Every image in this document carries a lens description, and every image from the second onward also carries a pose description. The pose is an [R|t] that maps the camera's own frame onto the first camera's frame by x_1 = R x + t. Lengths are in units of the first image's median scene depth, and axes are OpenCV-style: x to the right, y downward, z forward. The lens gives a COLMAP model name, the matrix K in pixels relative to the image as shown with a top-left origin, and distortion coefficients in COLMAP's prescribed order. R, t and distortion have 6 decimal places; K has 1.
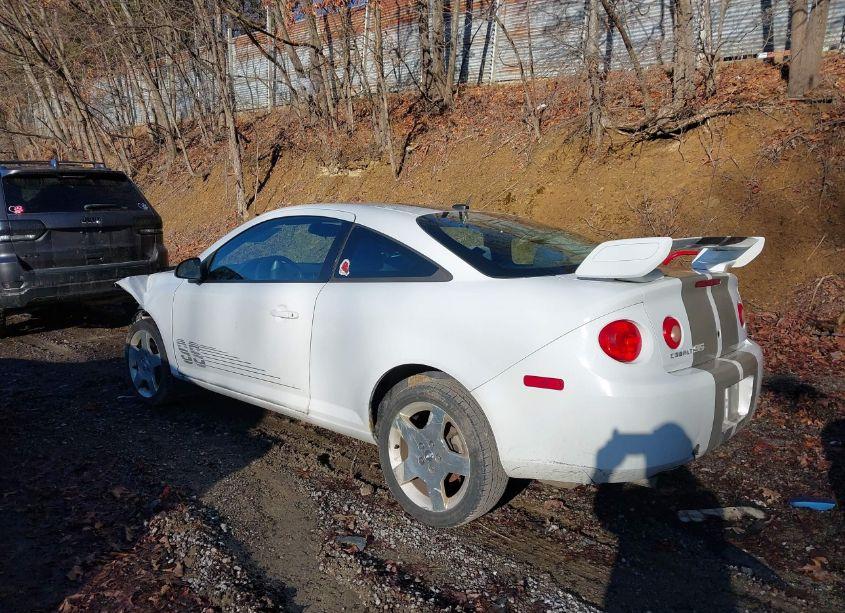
lens RADIAL K [[688.4, 0, 421.8], [0, 688.4, 322.2], [0, 0, 1]] dist [0.039815, -0.035840]
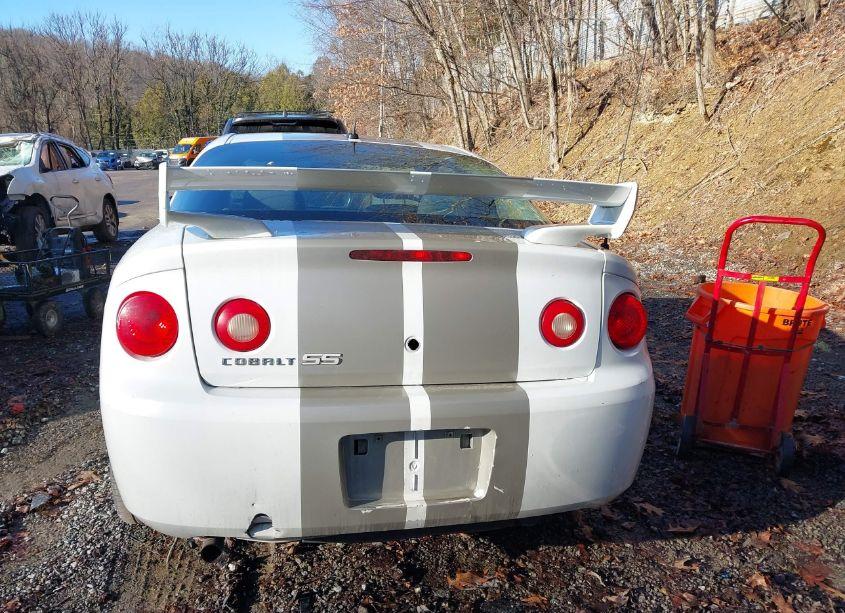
lens RADIAL K [[688.4, 0, 422.5], [0, 688.4, 309.7], [0, 0, 1]] dist [0.039815, -0.035840]
pose [[0.813889, 0.128646, -0.566600, 0.367676], [-0.105397, 0.991690, 0.073767, -0.027209], [0.571381, -0.000320, 0.820685, 0.257556]]
